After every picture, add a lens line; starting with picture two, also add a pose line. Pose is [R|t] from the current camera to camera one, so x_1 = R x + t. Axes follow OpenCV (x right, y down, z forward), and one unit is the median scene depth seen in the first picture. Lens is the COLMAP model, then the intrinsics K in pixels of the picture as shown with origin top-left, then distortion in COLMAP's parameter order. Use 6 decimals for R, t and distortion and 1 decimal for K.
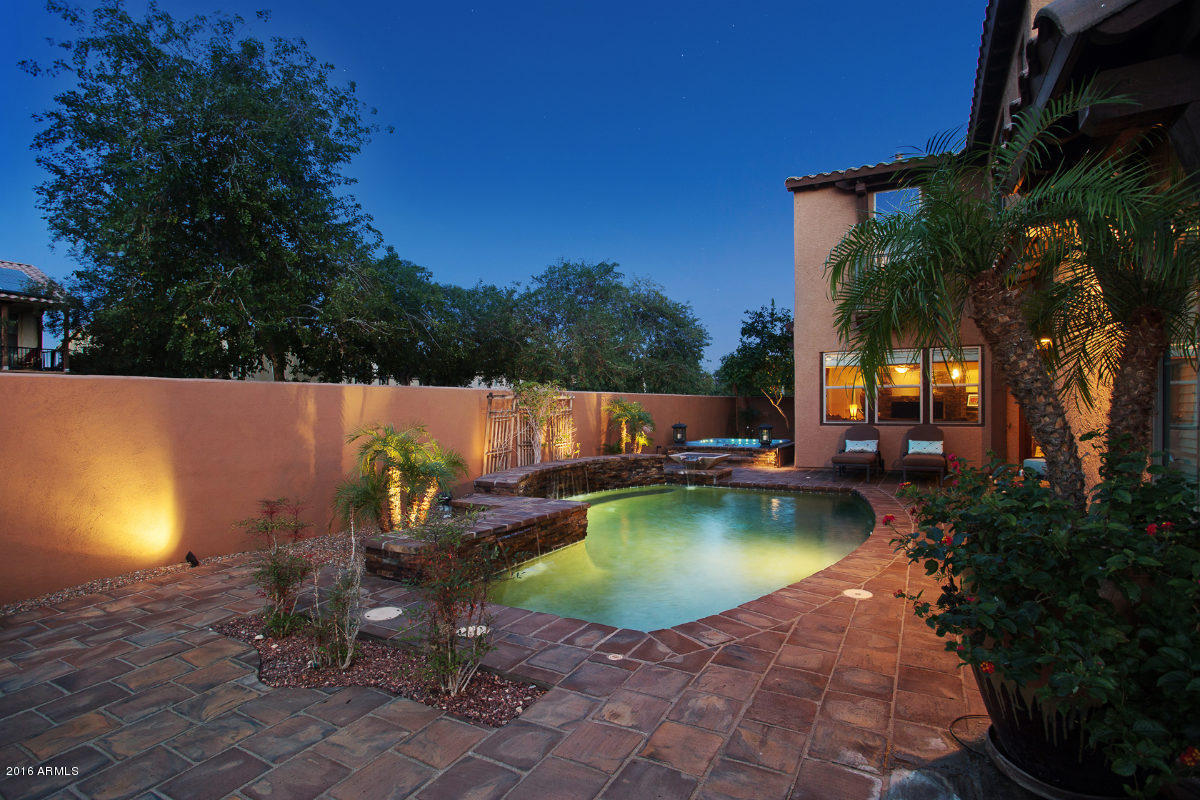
lens RADIAL K [[591.6, 0, 600.0], [0, 591.6, 400.0], [0, 0, 1]] dist [-0.080072, 0.035738]
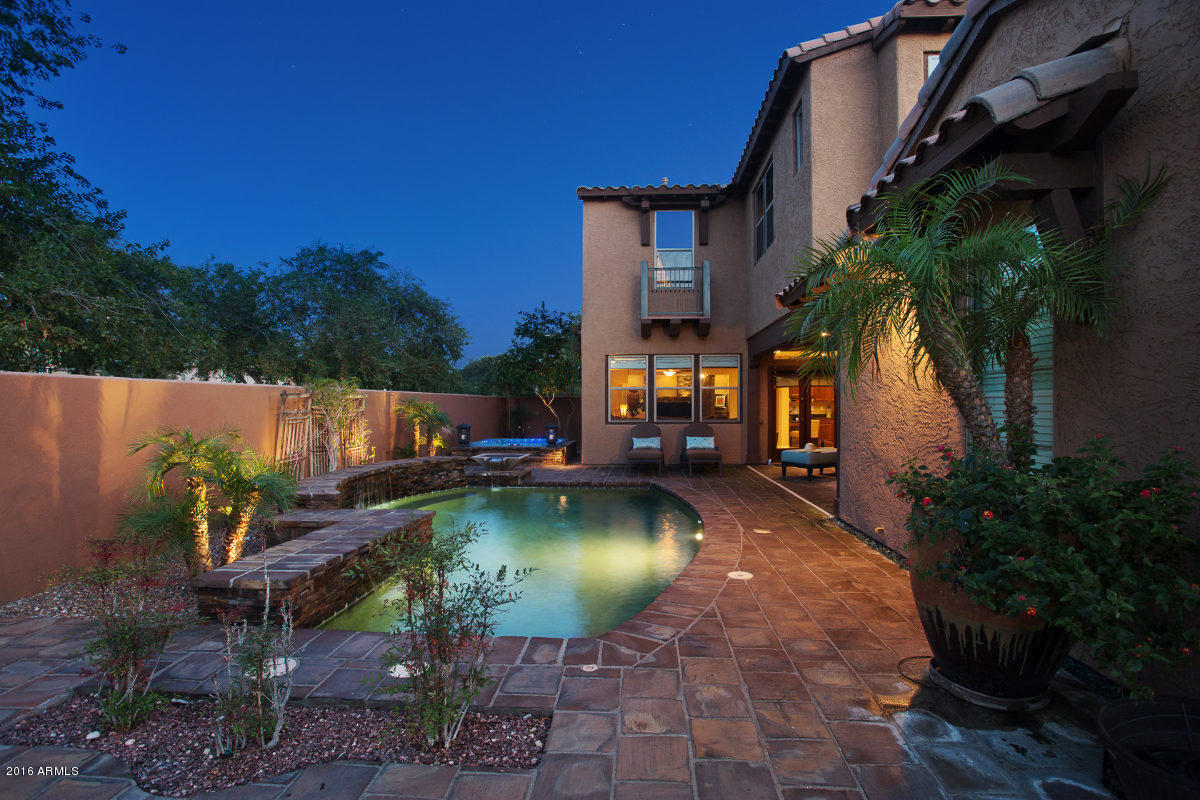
lens RADIAL K [[594.0, 0, 598.8], [0, 594.0, 406.4], [0, 0, 1]] dist [-0.077796, 0.034222]
pose [[0.906332, 0.000340, 0.422565, -0.107581], [-0.004965, 0.999939, 0.009845, 0.000250], [-0.422536, -0.011021, 0.906279, 0.036513]]
